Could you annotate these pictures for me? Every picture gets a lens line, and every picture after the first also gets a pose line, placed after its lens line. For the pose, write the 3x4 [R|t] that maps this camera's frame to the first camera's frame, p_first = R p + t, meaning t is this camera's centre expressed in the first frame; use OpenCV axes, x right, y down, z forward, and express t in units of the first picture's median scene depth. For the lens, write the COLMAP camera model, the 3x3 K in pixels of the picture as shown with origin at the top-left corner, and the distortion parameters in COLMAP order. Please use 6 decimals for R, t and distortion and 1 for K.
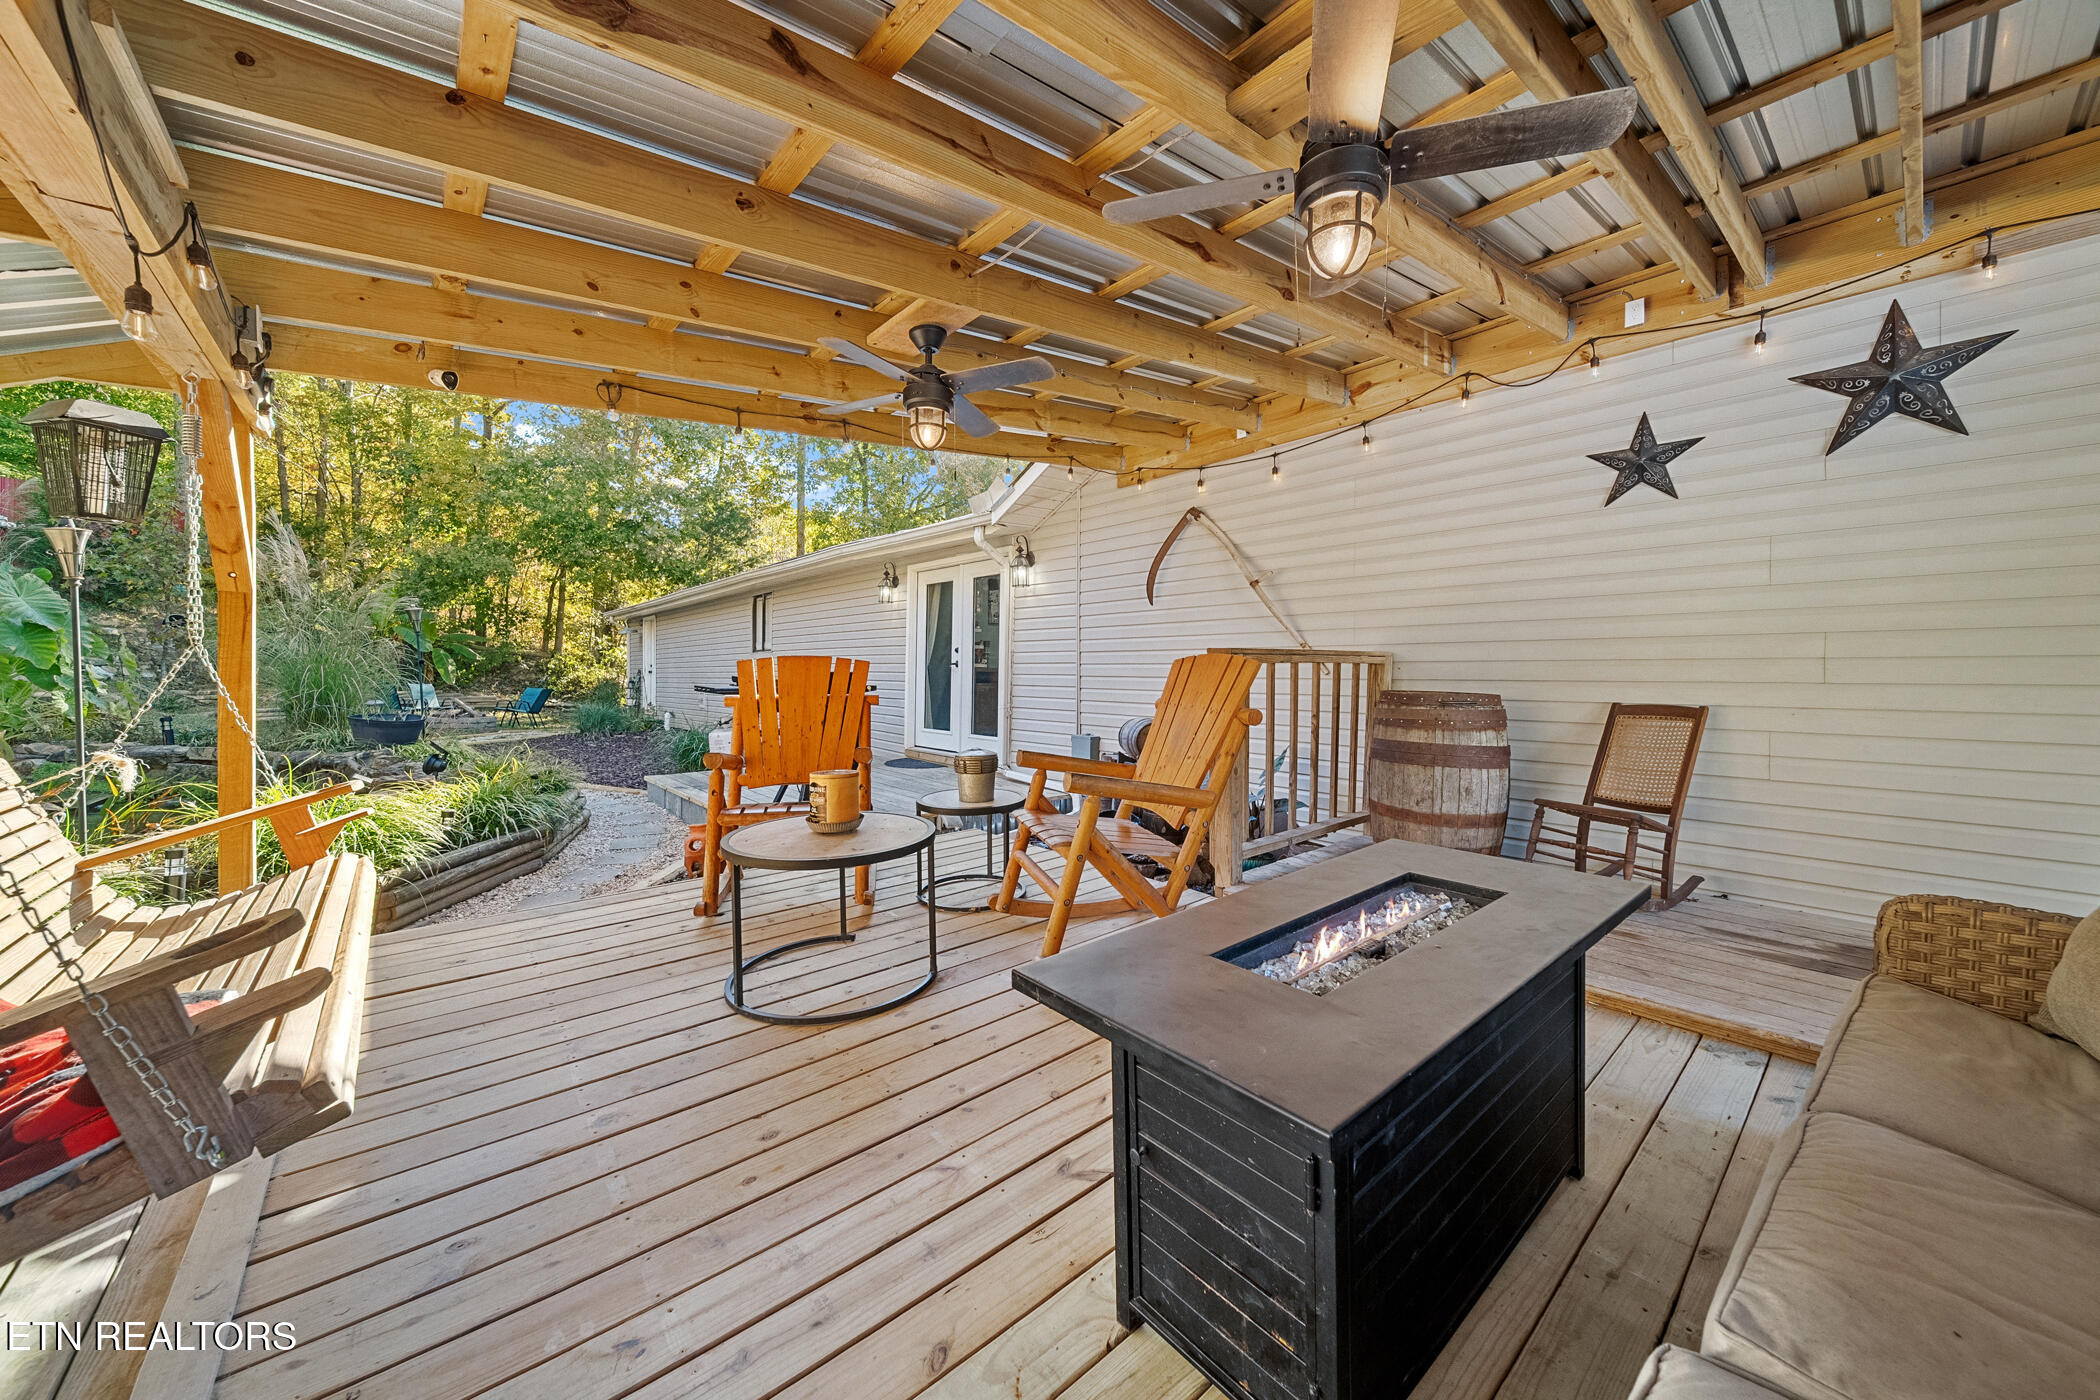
lens RADIAL K [[743.8, 0, 1051.8], [0, 743.8, 674.5], [0, 0, 1]] dist [-0.009274, -0.000079]
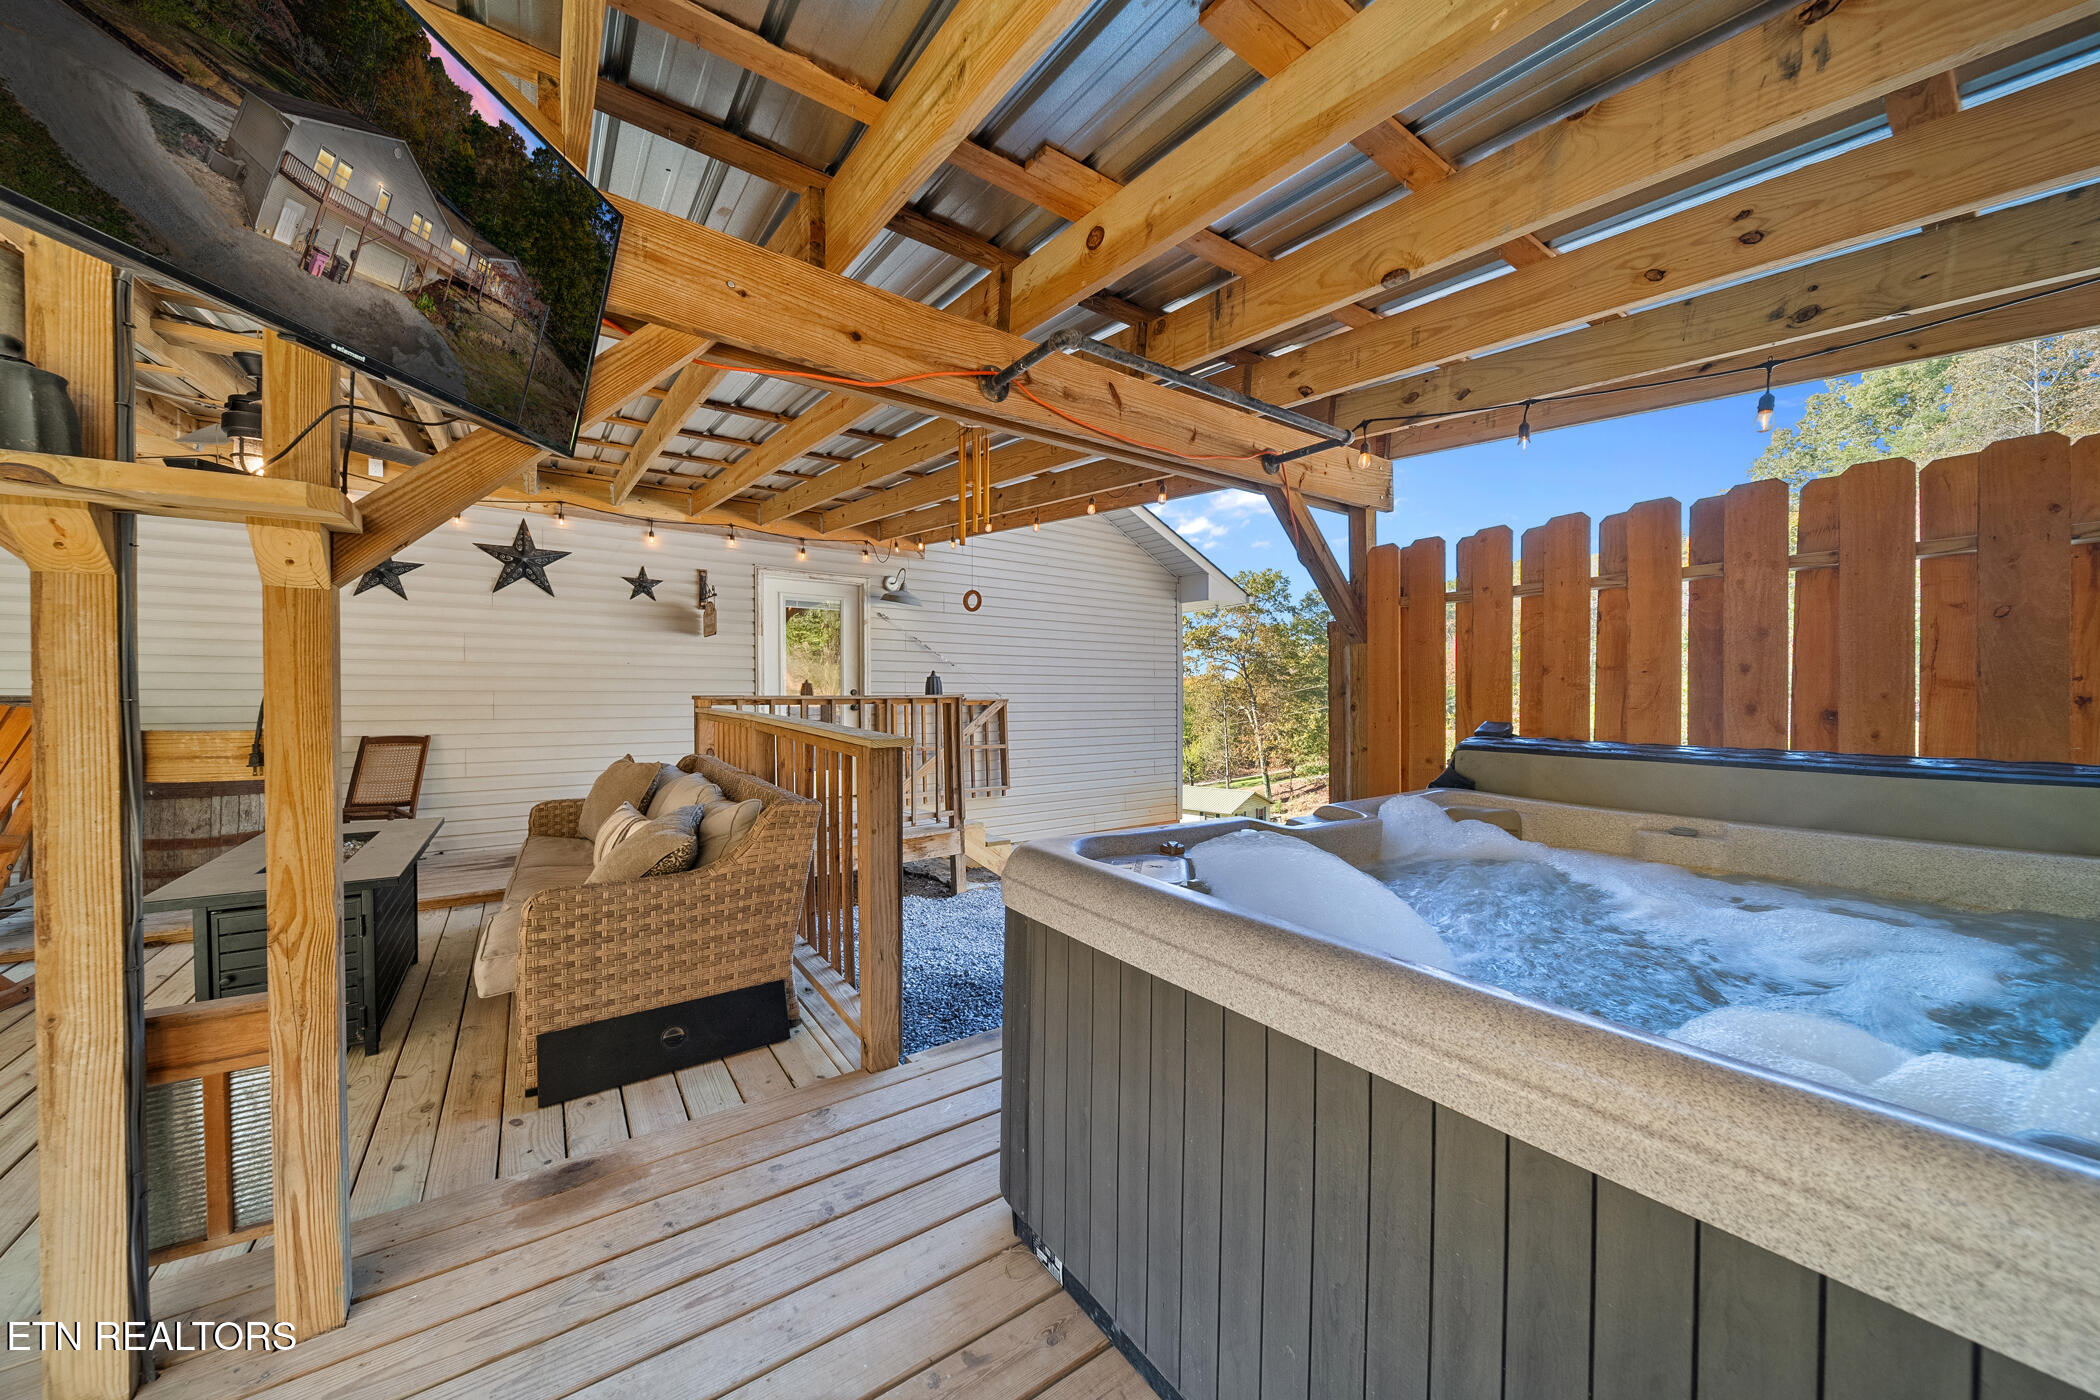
lens RADIAL K [[742.7, 0, 1050.9], [0, 742.7, 705.2], [0, 0, 1]] dist [-0.004187, -0.000270]
pose [[0.085271, -0.007919, 0.996326, -0.173583], [0.013463, 0.999886, 0.006795, -0.004373], [-0.996267, 0.012834, 0.085368, -0.138853]]
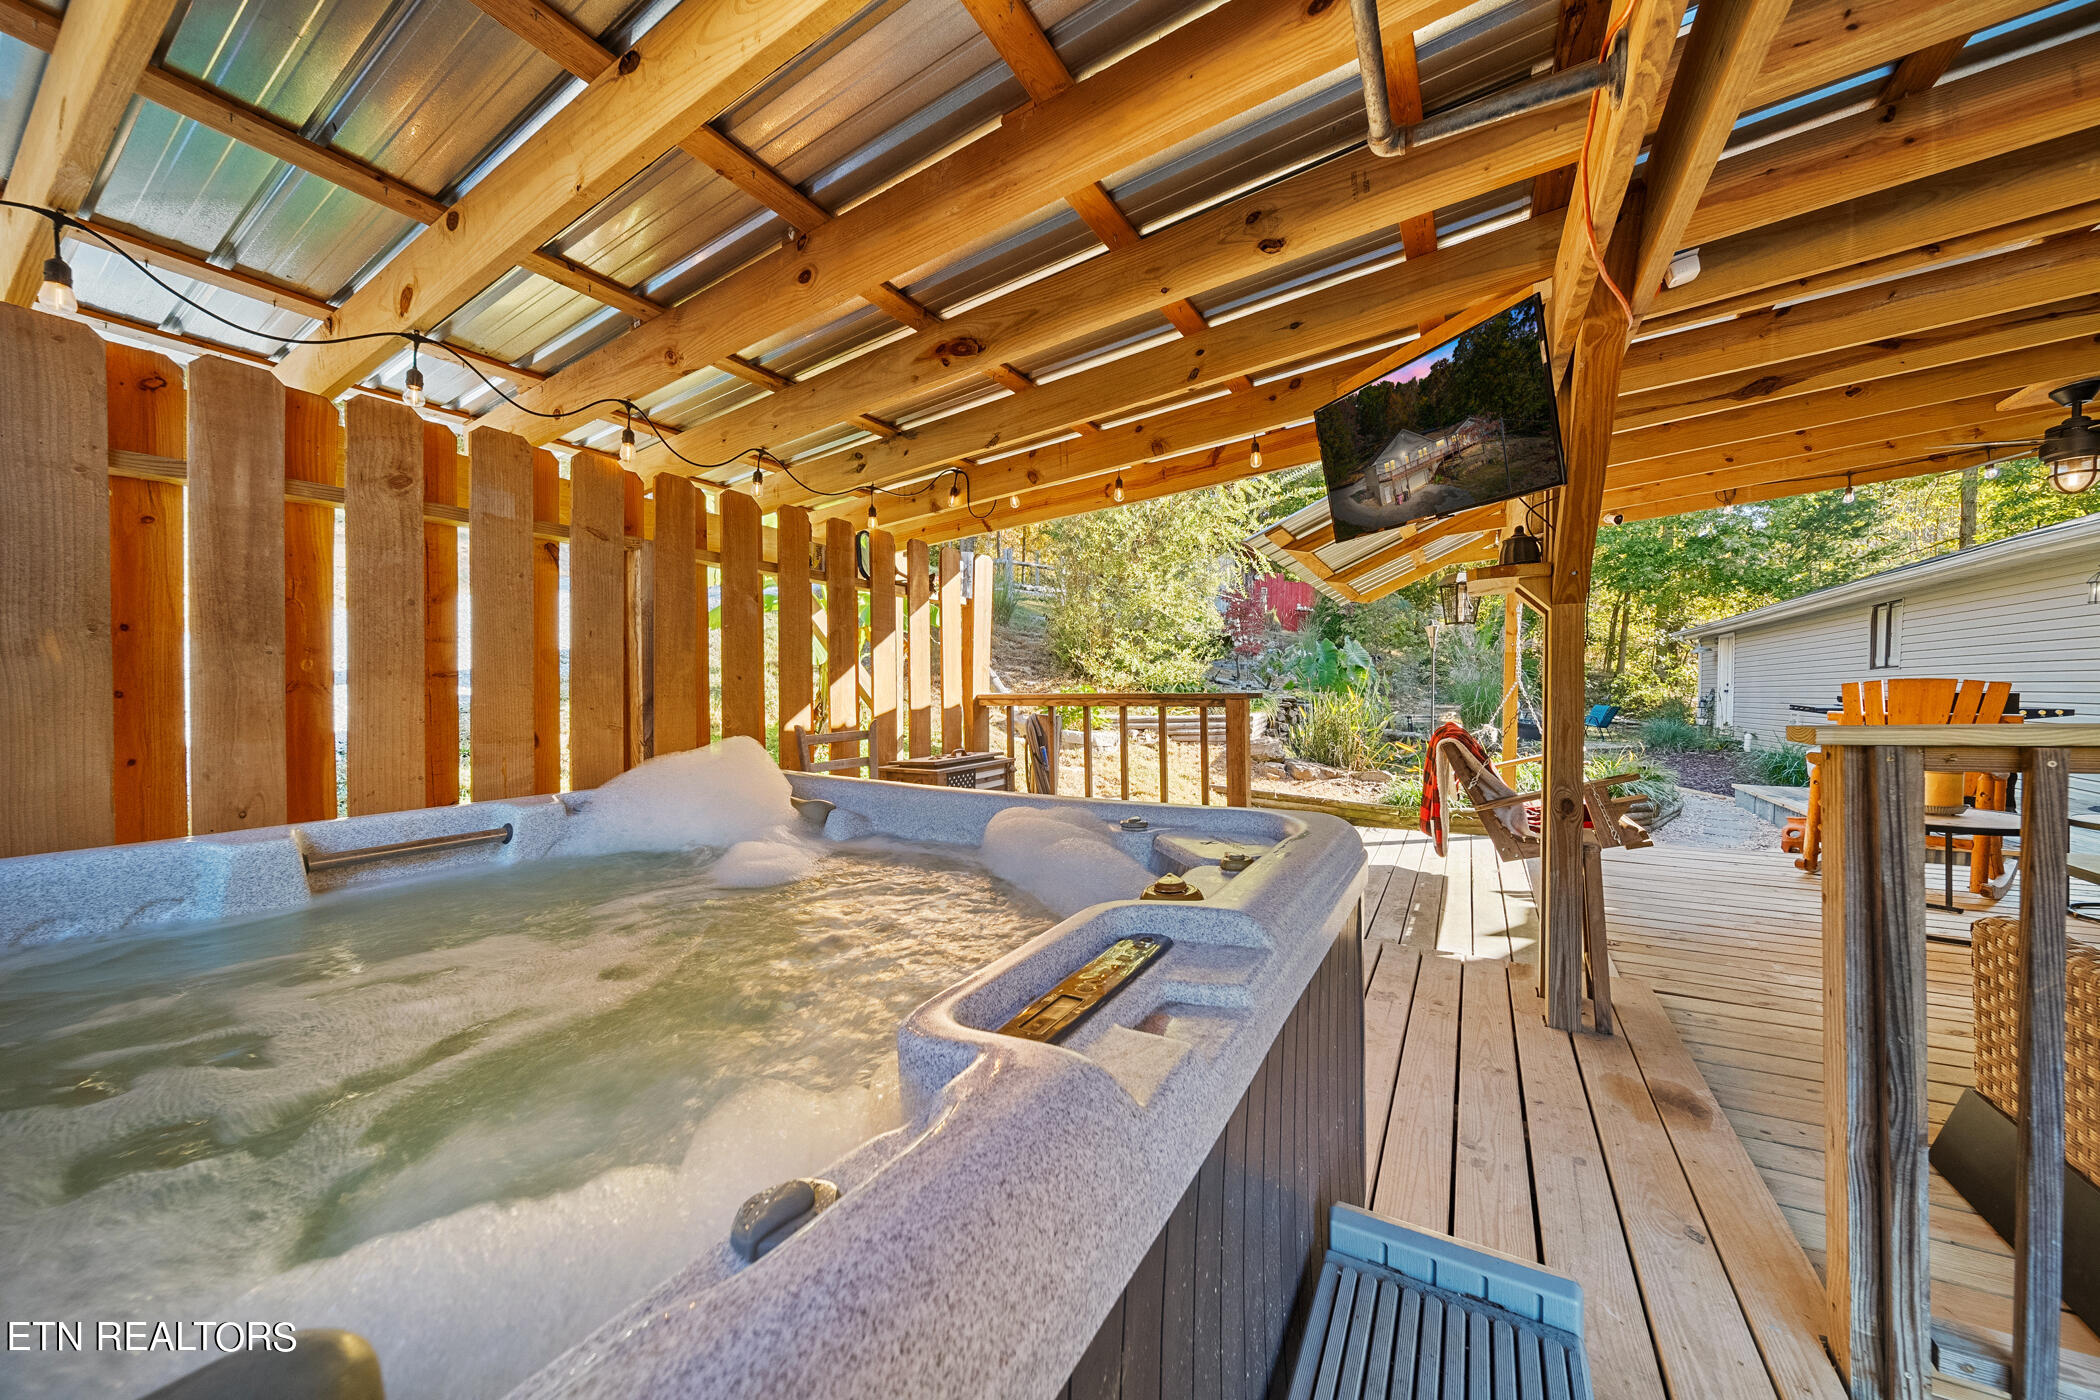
lens RADIAL K [[742.7, 0, 1050.9], [0, 742.7, 705.2], [0, 0, 1]] dist [-0.004187, -0.000270]
pose [[0.338953, 0.021252, -0.940563, 0.097584], [-0.005414, 0.999772, 0.020638, -0.000373], [0.940788, -0.001903, 0.338991, -0.223122]]
